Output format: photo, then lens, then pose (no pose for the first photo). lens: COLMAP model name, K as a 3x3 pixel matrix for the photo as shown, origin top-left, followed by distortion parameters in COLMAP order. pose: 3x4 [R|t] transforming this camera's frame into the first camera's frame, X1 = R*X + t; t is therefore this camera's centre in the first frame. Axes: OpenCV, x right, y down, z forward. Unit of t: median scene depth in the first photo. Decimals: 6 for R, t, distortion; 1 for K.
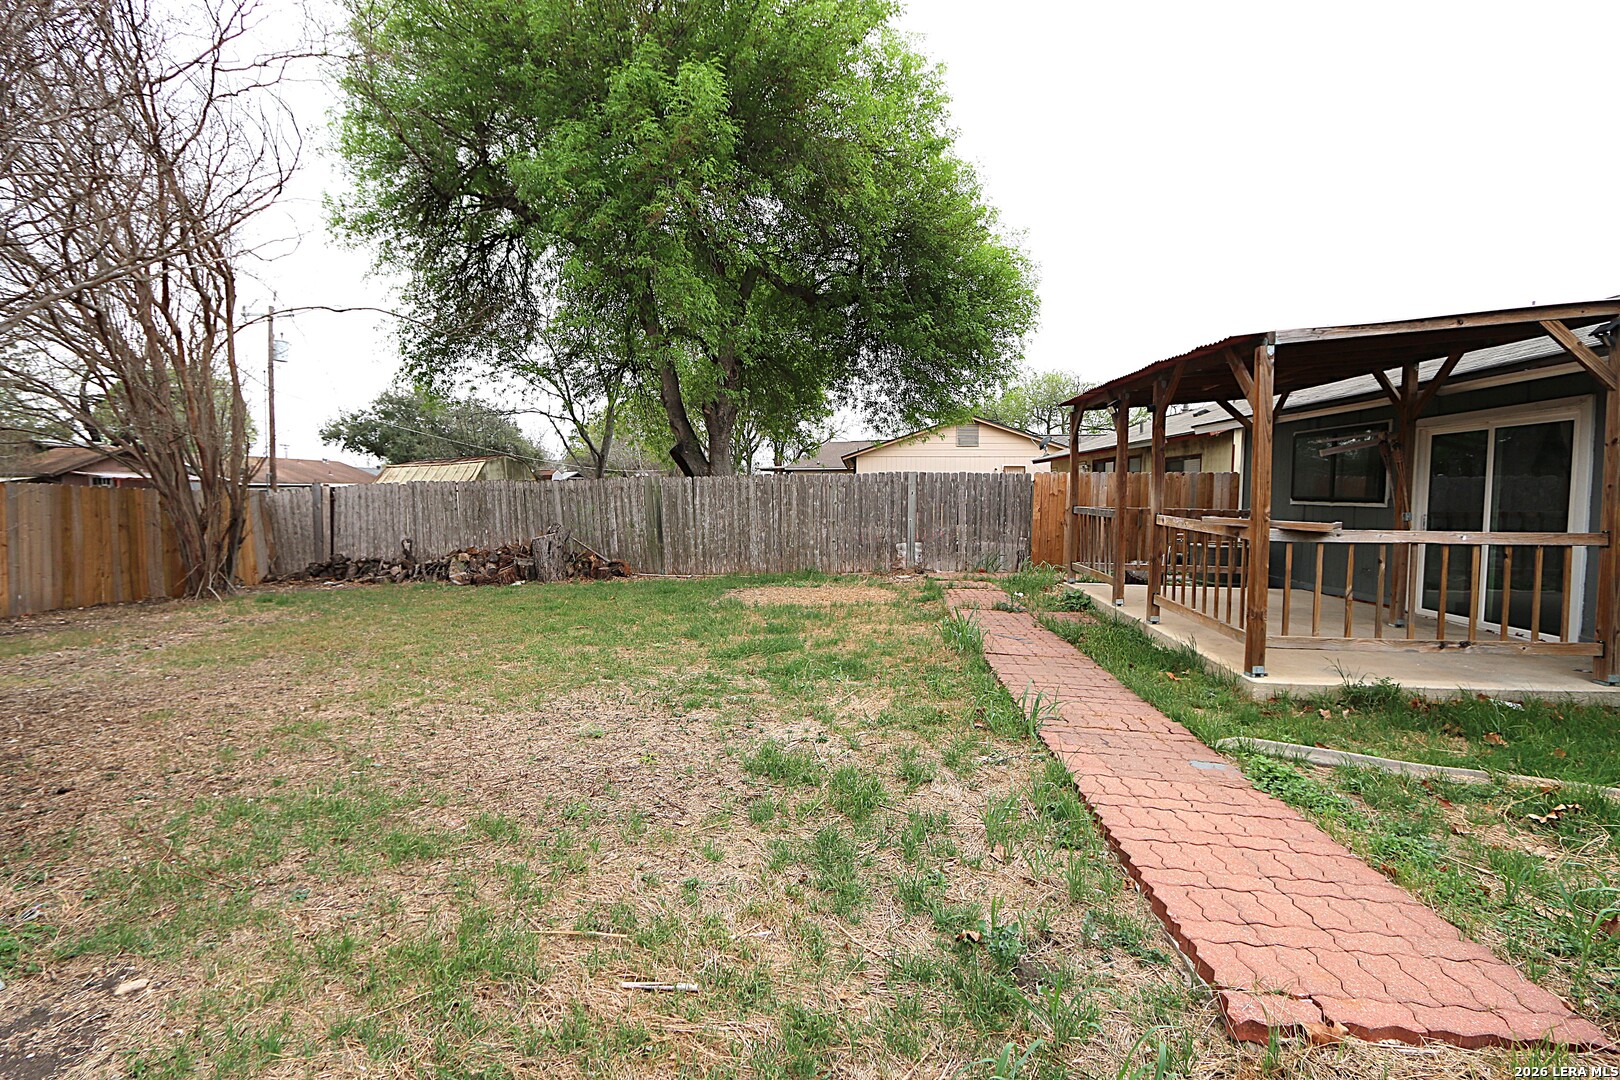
lens RADIAL K [[762.2, 0, 796.9], [0, 762.2, 535.7], [0, 0, 1]] dist [-0.001316, 0.000003]
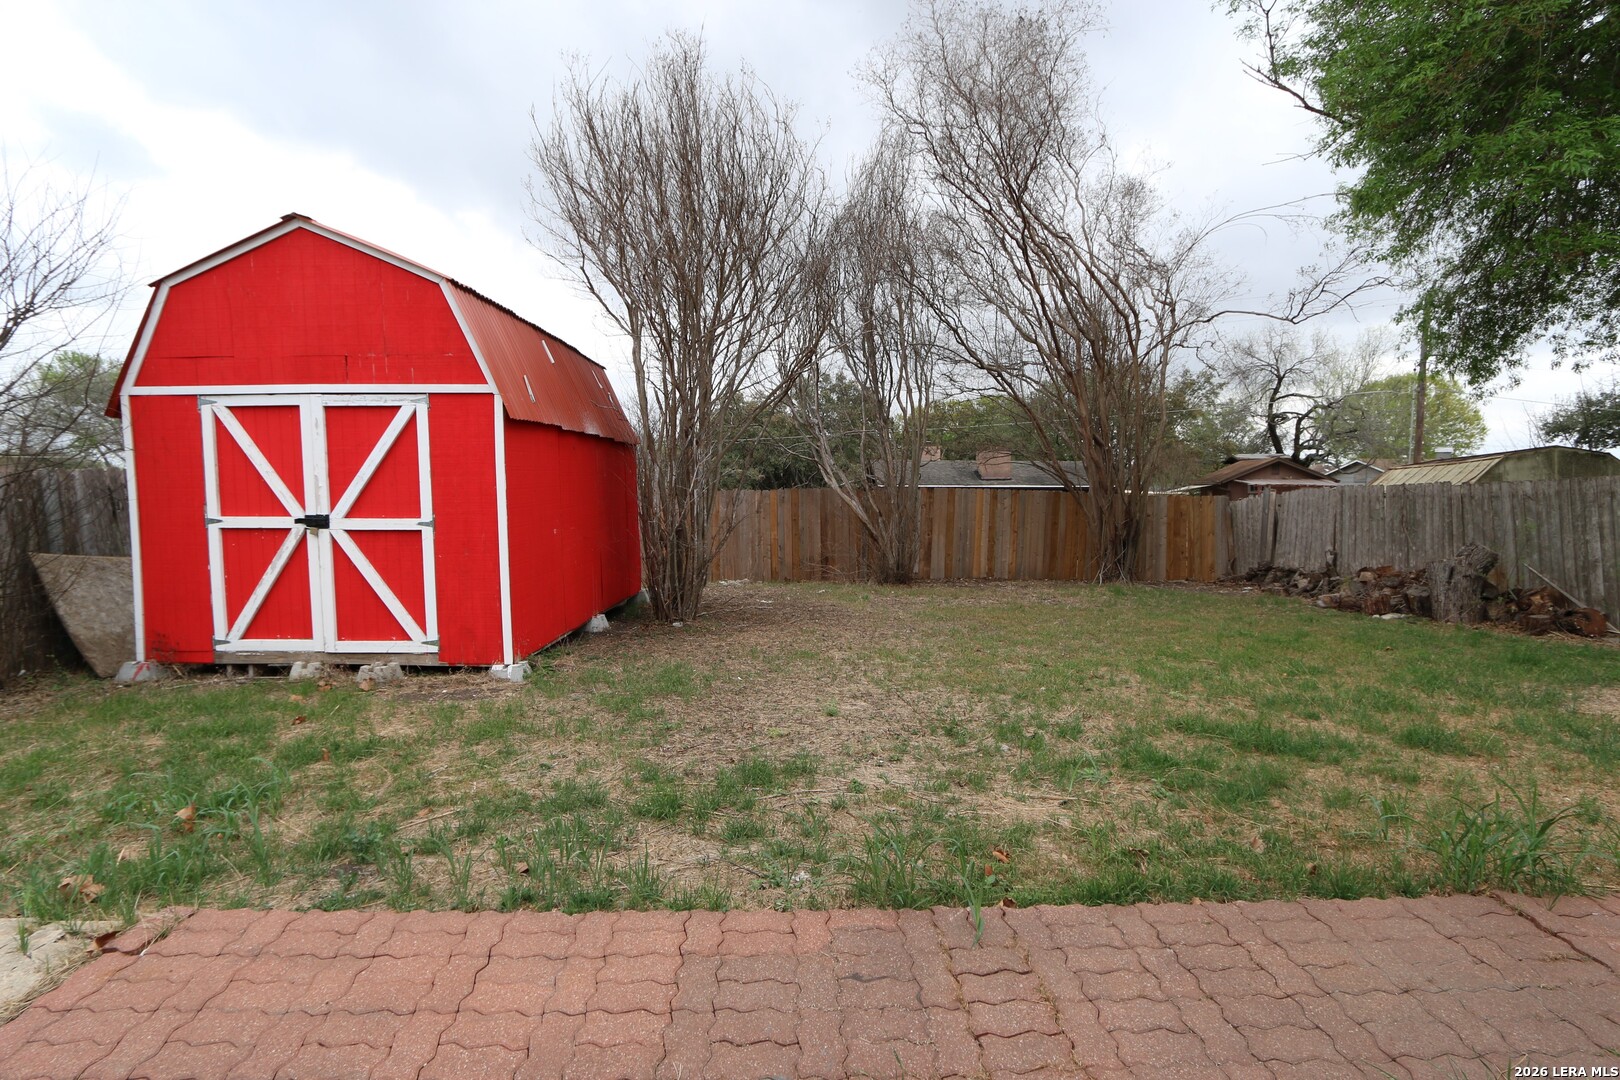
lens RADIAL K [[762.2, 0, 799.5], [0, 762.2, 546.3], [0, 0, 1]] dist [-0.001316, 0.000003]
pose [[0.126843, 0.066445, -0.989695, 0.308378], [-0.060563, 0.996411, 0.059134, -0.017248], [0.990072, 0.052438, 0.130412, 0.295470]]
